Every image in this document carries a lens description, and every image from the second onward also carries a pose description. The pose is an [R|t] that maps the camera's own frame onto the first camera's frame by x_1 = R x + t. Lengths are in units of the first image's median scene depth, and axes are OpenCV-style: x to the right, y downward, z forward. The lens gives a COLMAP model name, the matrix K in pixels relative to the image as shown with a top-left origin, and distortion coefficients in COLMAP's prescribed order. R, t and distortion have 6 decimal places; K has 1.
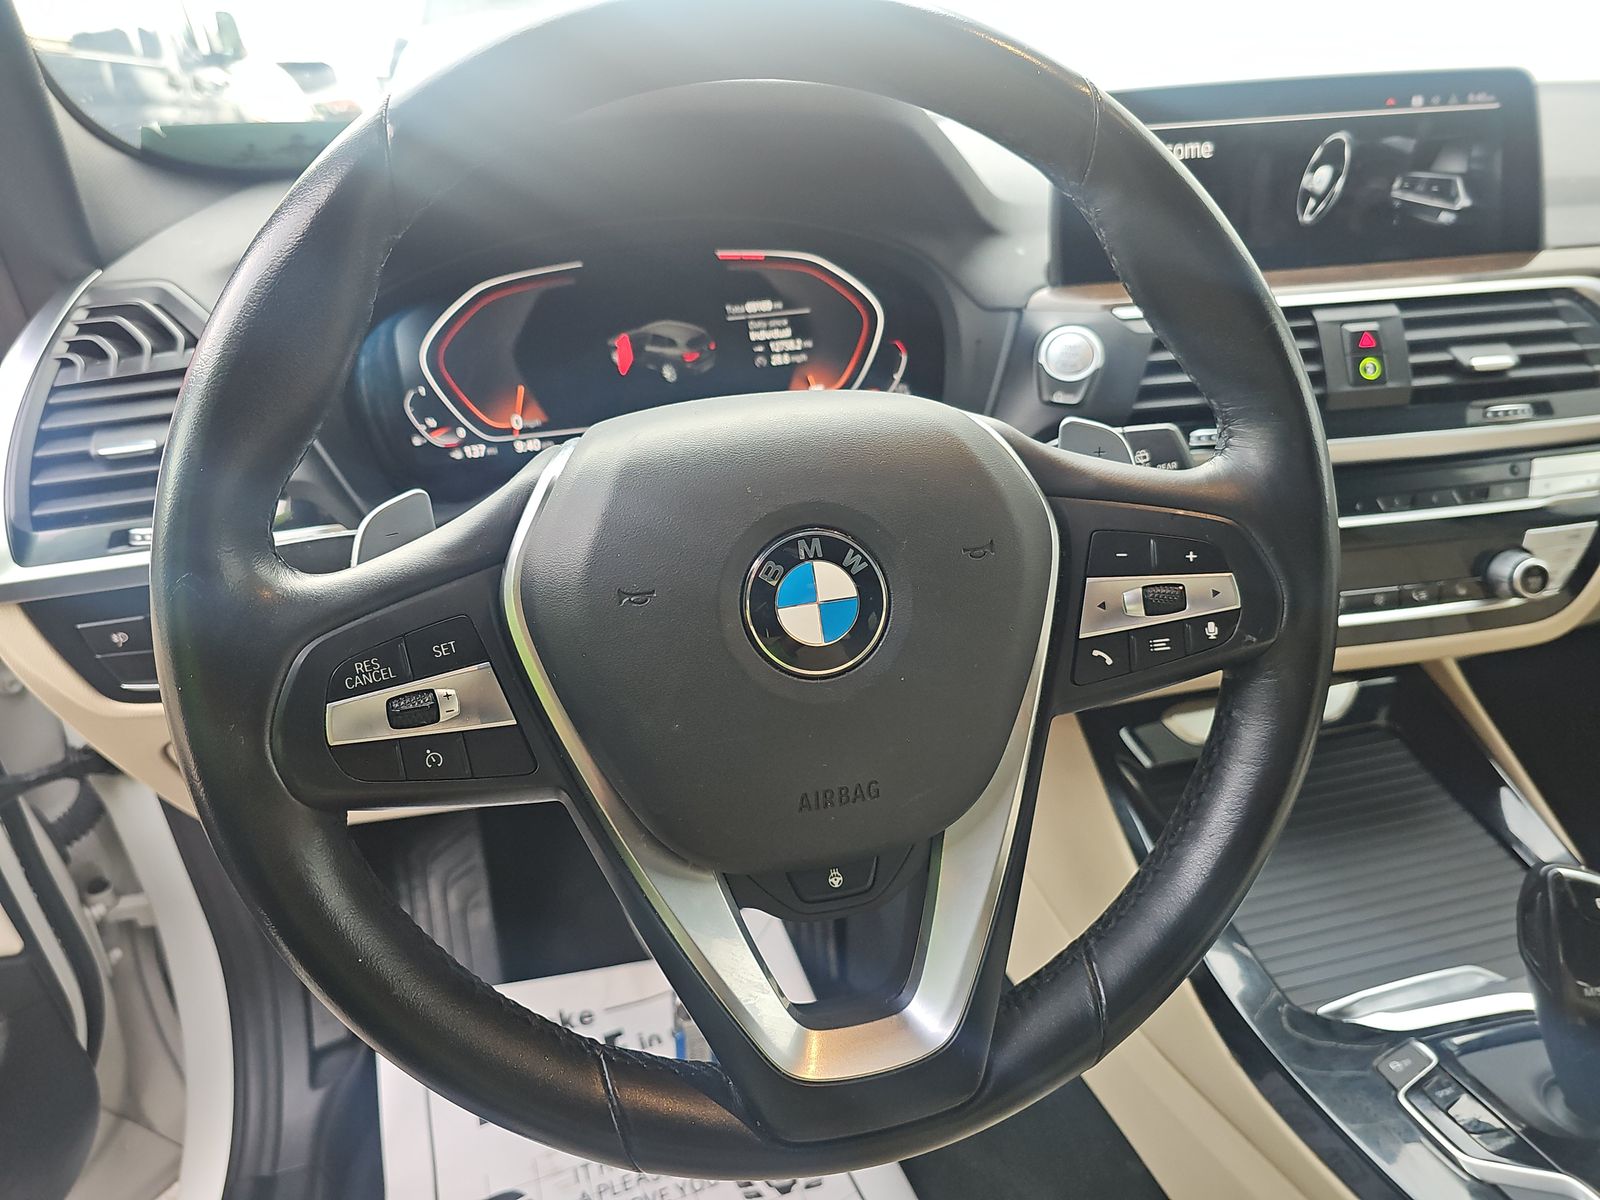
lens RADIAL K [[1076.5, 0, 795.8], [0, 1076.5, 578.8], [0, 0, 1]] dist [0.066696, -0.066614]
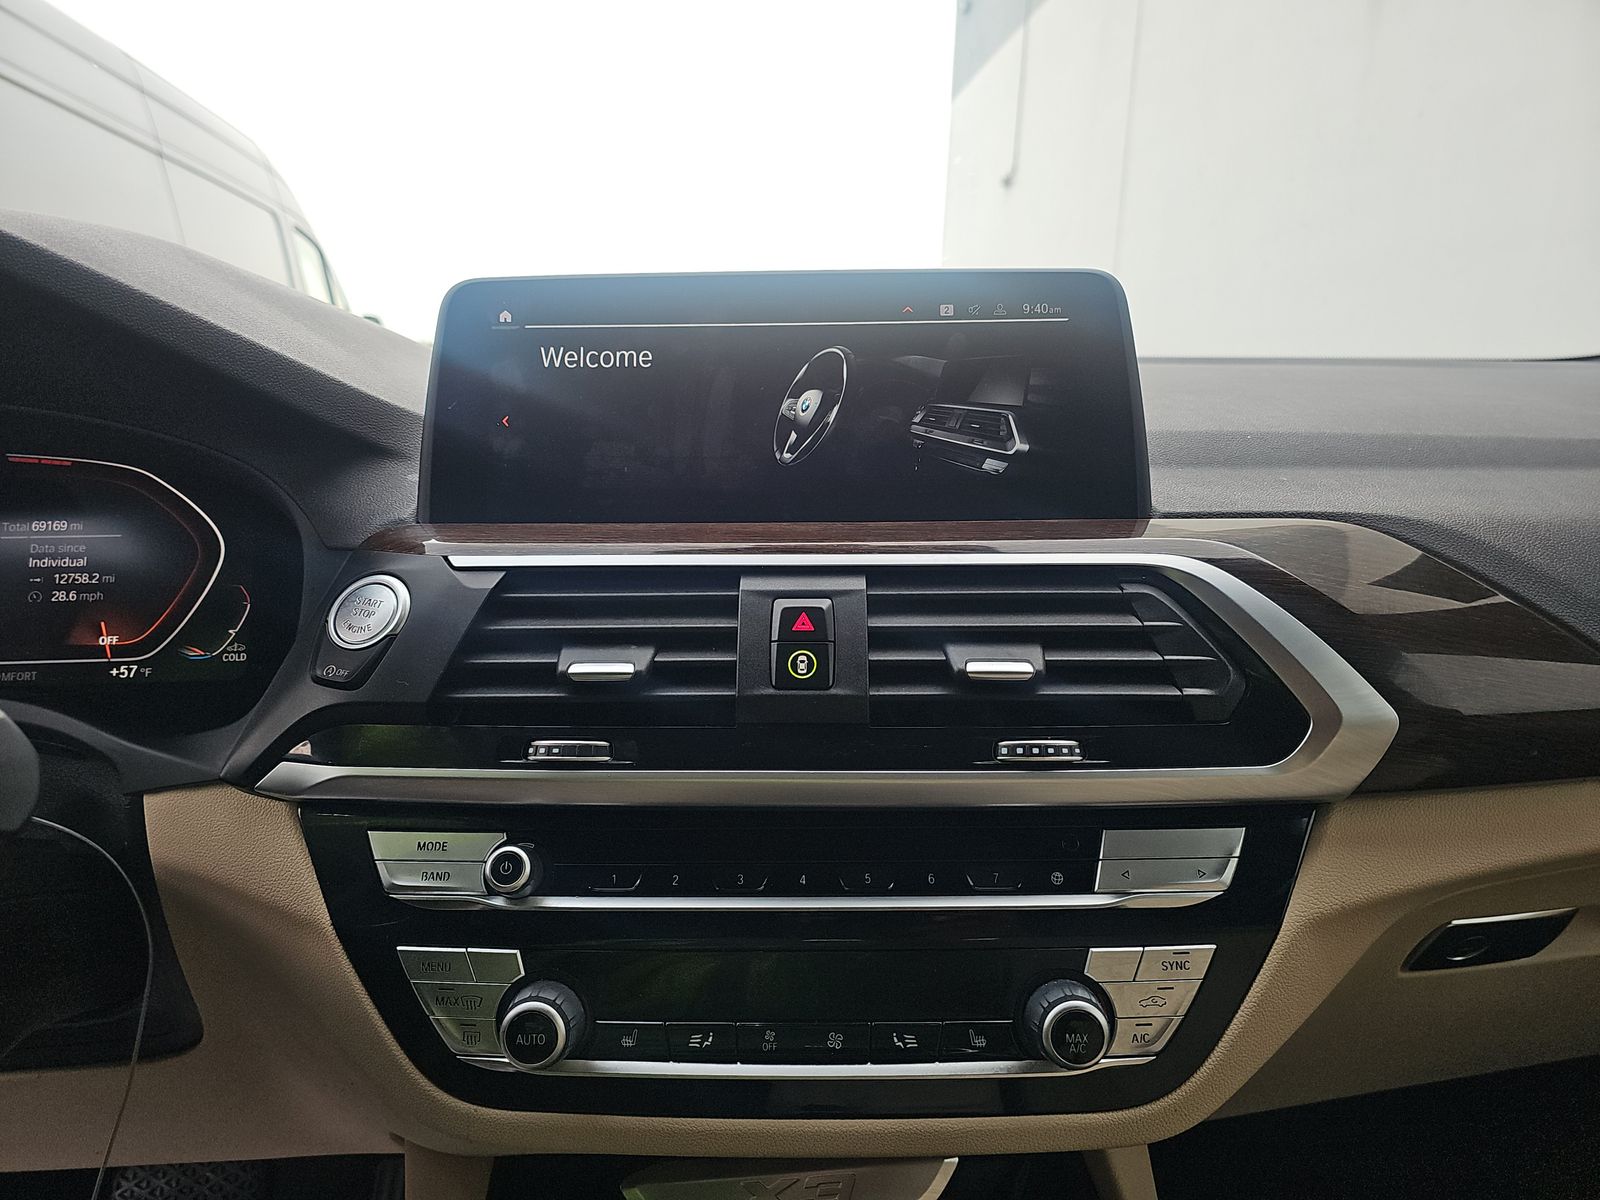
lens RADIAL K [[1076.5, 0, 795.8], [0, 1076.5, 578.8], [0, 0, 1]] dist [0.066696, -0.066614]
pose [[0.987852, 0.060143, -0.143286, 0.583540], [-0.095153, 0.963103, -0.251752, -0.074563], [0.122858, 0.262328, 0.957126, 0.346006]]
